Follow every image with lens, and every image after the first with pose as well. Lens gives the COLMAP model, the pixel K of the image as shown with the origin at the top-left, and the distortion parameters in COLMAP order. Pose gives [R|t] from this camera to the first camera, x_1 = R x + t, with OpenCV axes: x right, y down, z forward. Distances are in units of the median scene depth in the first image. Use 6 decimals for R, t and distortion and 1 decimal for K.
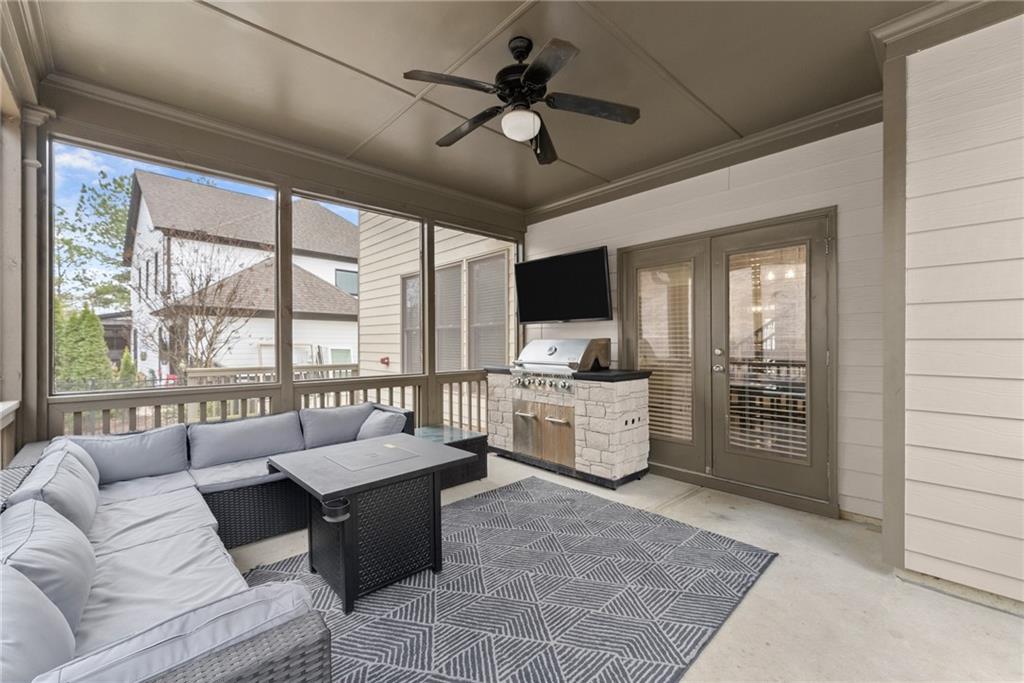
lens RADIAL K [[414.9, 0, 512.0], [0, 414.9, 341.5], [0, 0, 1]] dist [0.005174, -0.000028]
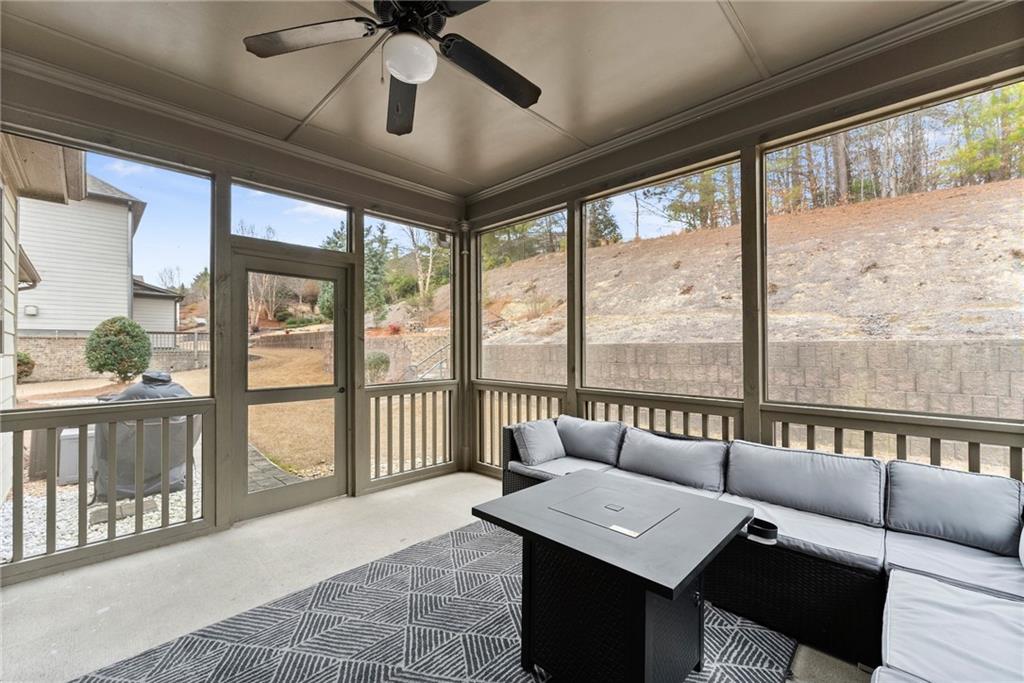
lens RADIAL K [[414.9, 0, 512.0], [0, 414.9, 341.5], [0, 0, 1]] dist [0.005174, -0.000028]
pose [[-0.998657, 0.008914, -0.051045, -0.131034], [0.009377, 0.999917, -0.008841, -0.018216], [0.050962, -0.009308, -0.998657, 1.902883]]
